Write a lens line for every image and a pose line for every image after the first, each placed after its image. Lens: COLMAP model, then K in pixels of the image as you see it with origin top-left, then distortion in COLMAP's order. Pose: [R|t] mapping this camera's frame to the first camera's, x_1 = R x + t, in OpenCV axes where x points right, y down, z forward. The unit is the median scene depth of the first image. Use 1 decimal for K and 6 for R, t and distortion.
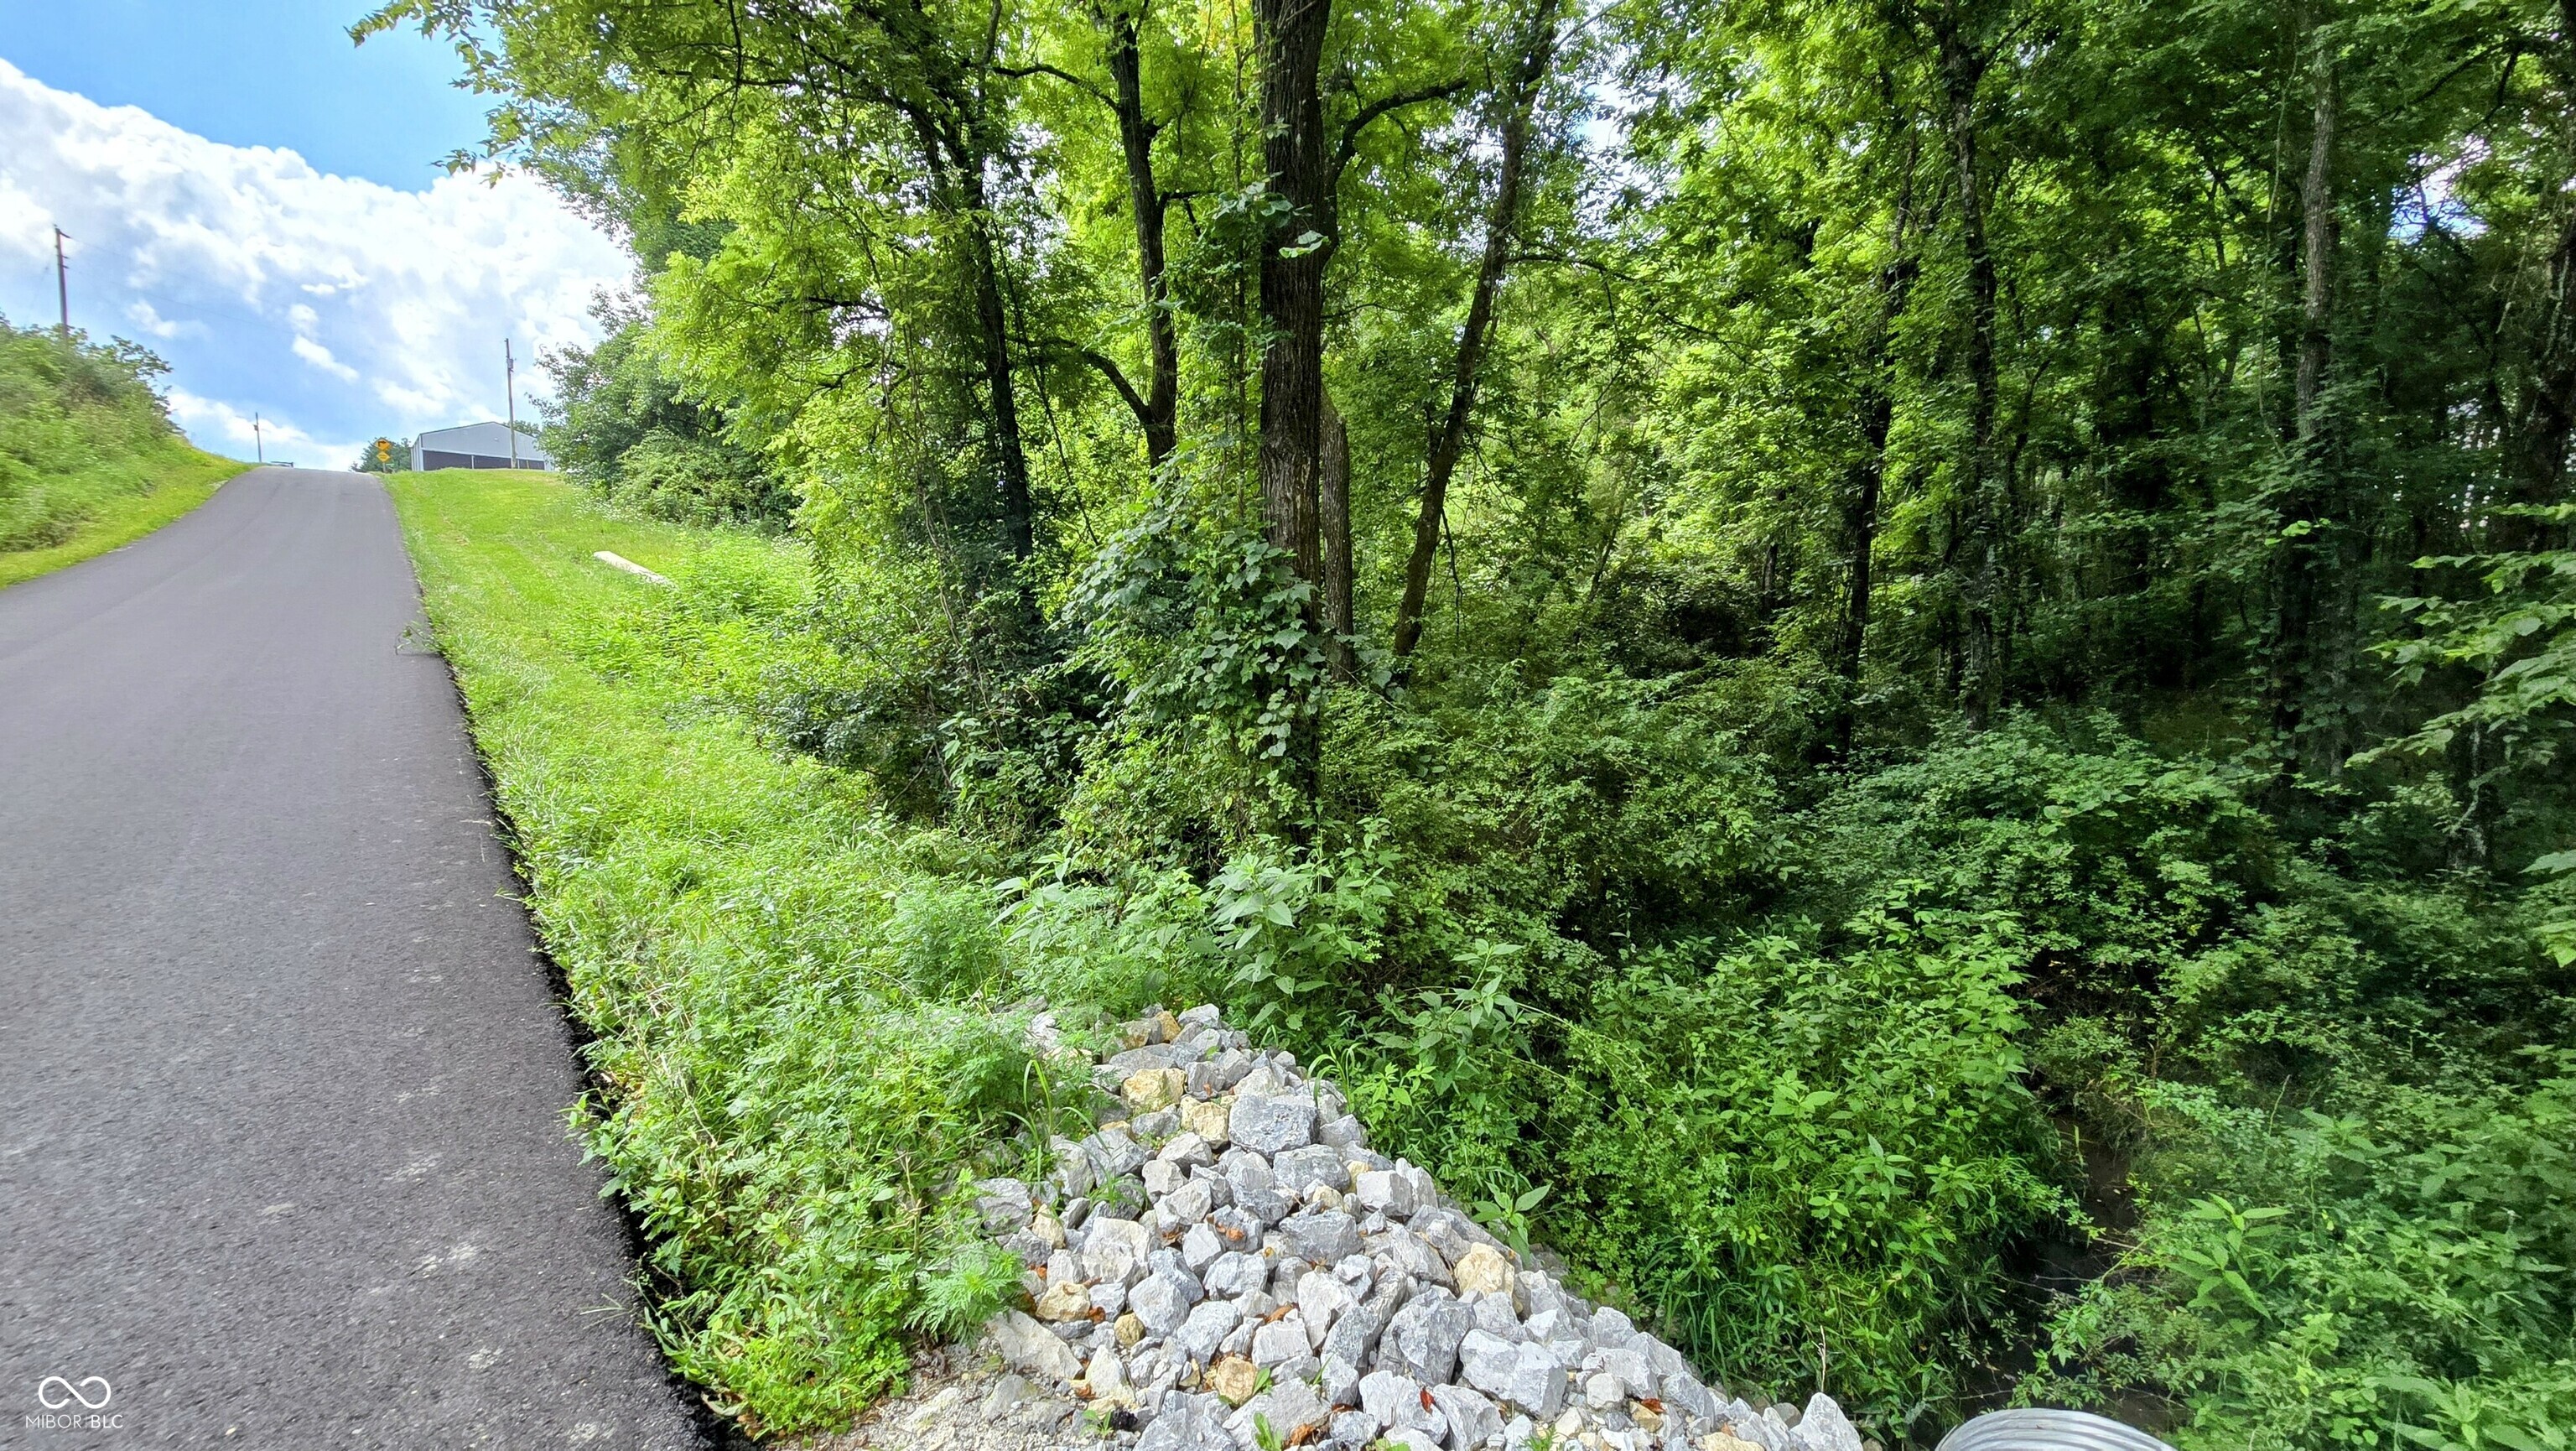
lens RADIAL K [[1052.0, 0, 1286.9], [0, 1052.0, 732.2], [0, 0, 1]] dist [-0.001311, 0.003240]
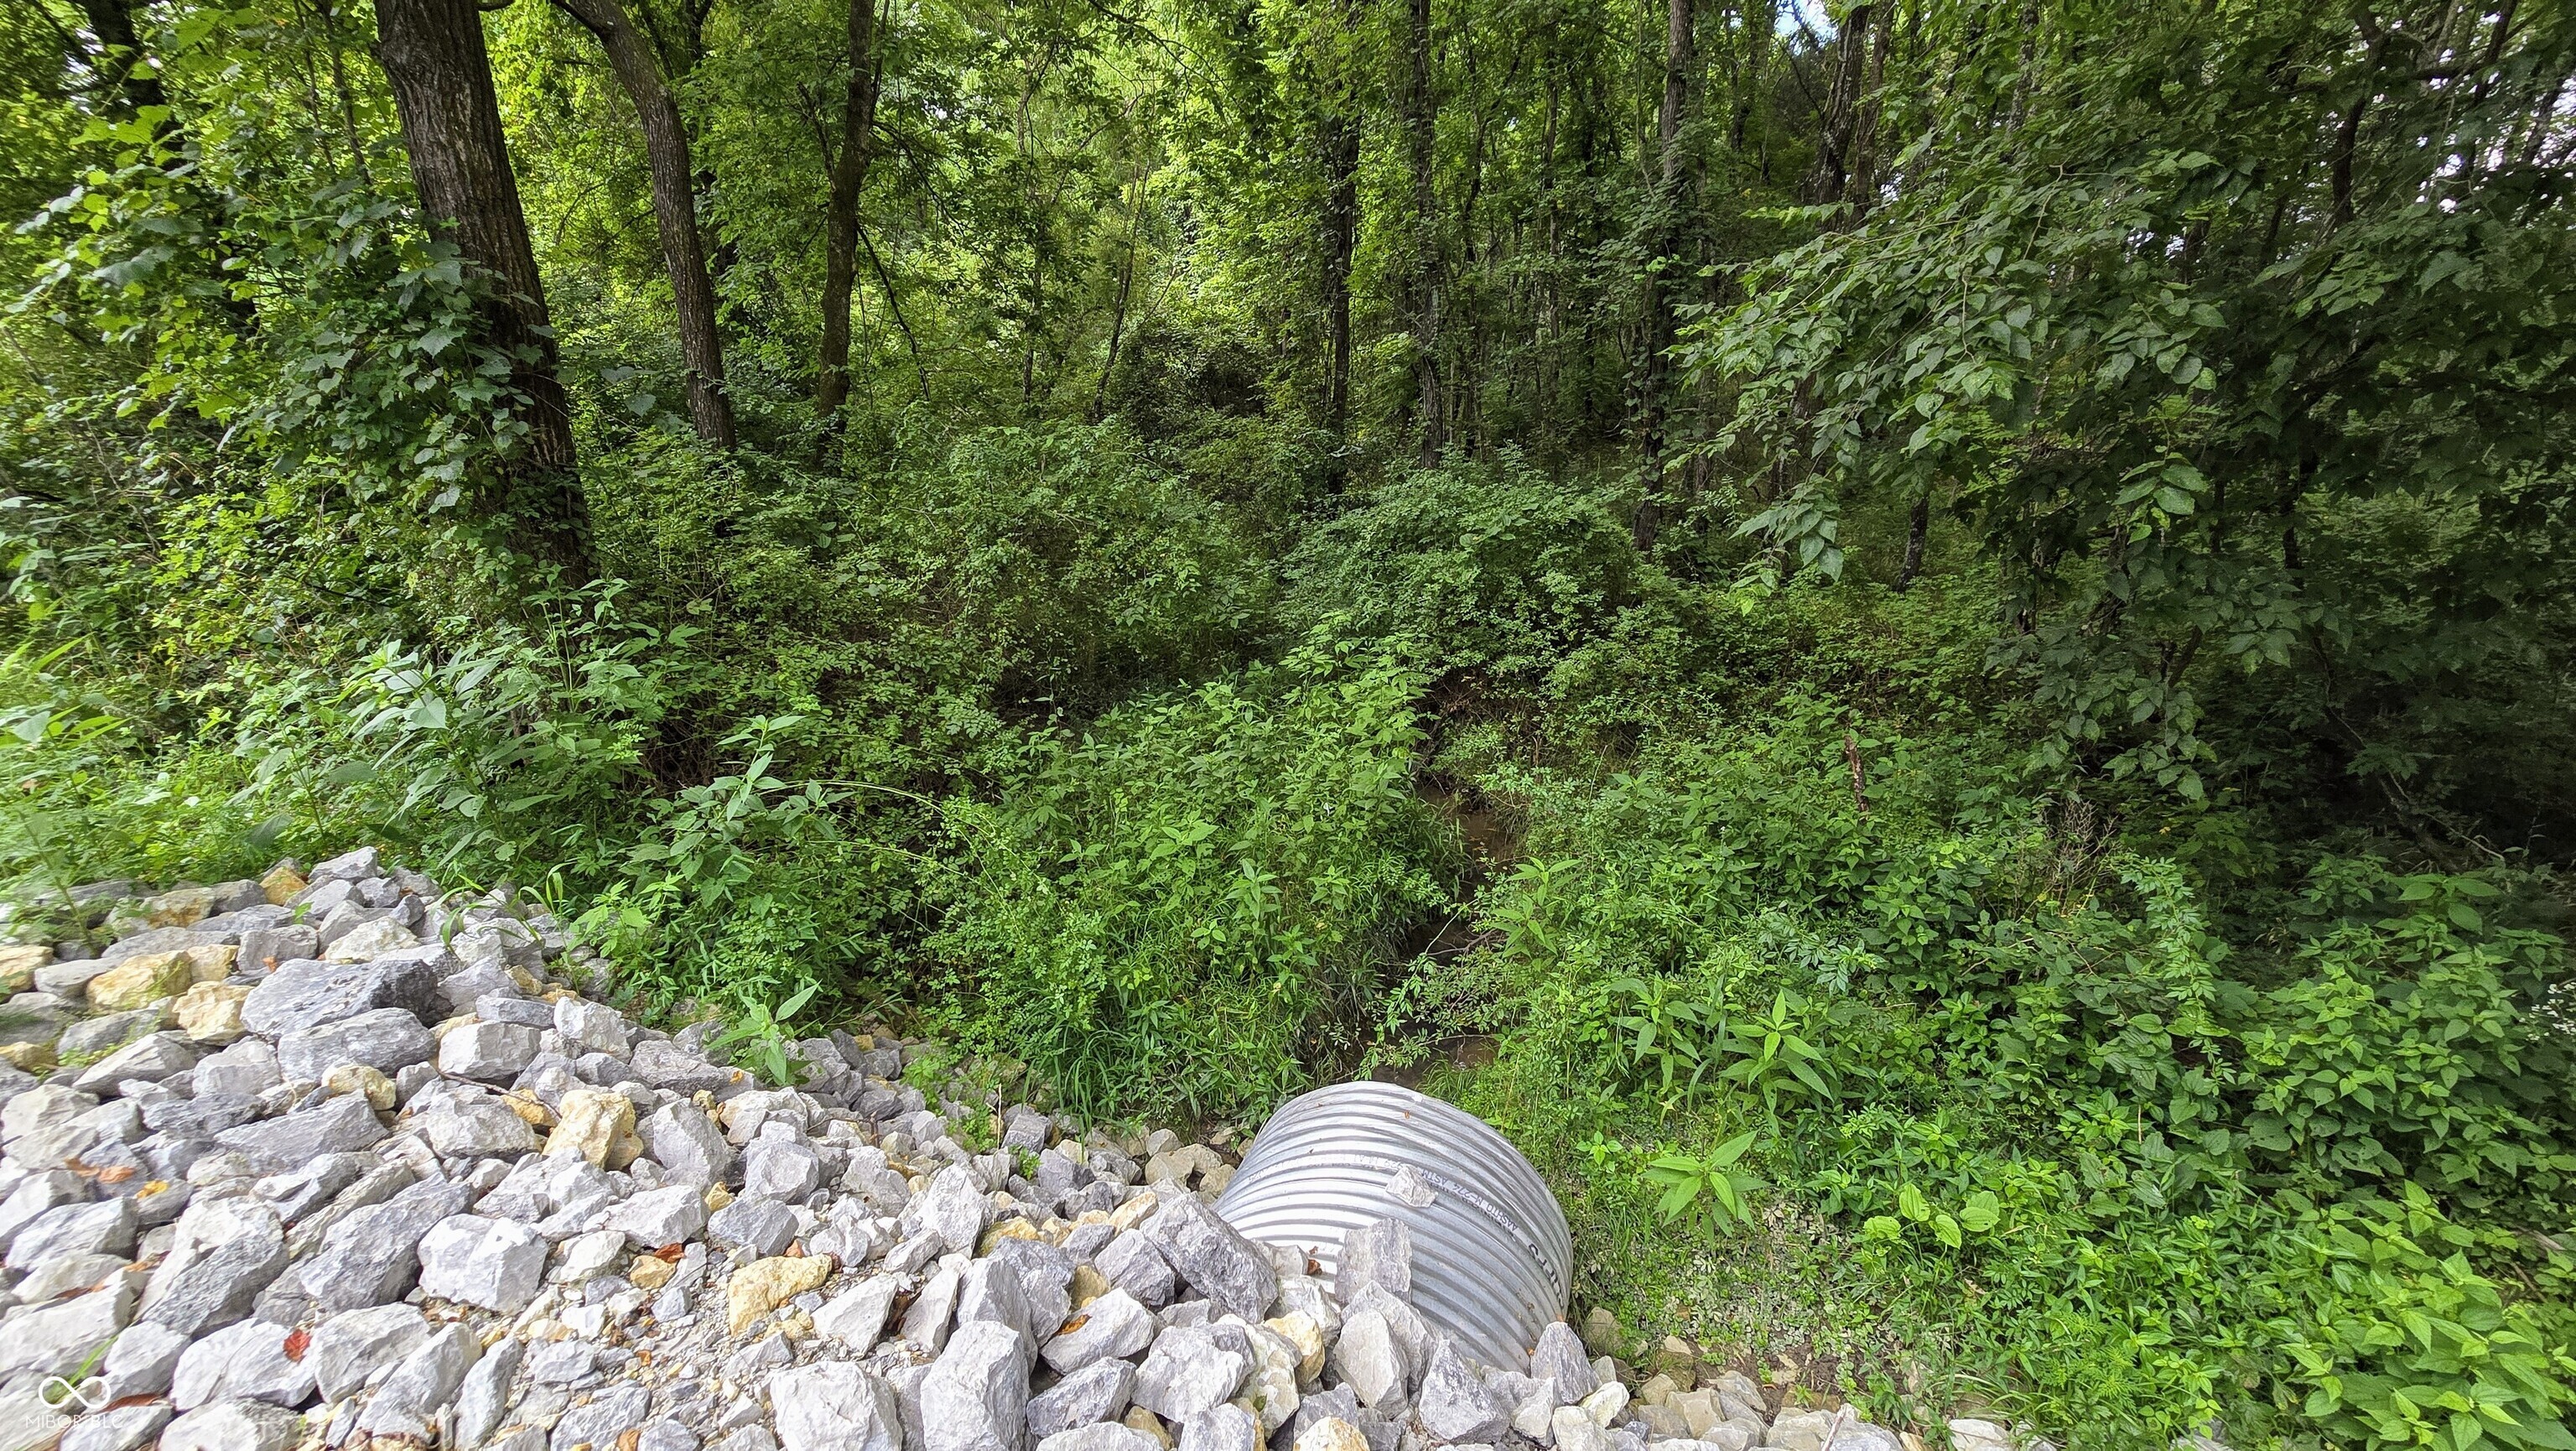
lens RADIAL K [[1051.5, 0, 1281.8], [0, 1051.5, 737.6], [0, 0, 1]] dist [-0.001747, -0.001267]
pose [[0.929361, -0.132749, 0.344478, 0.175212], [0.063357, 0.976620, 0.205423, 0.045039], [-0.363694, -0.169087, 0.916044, 0.062937]]
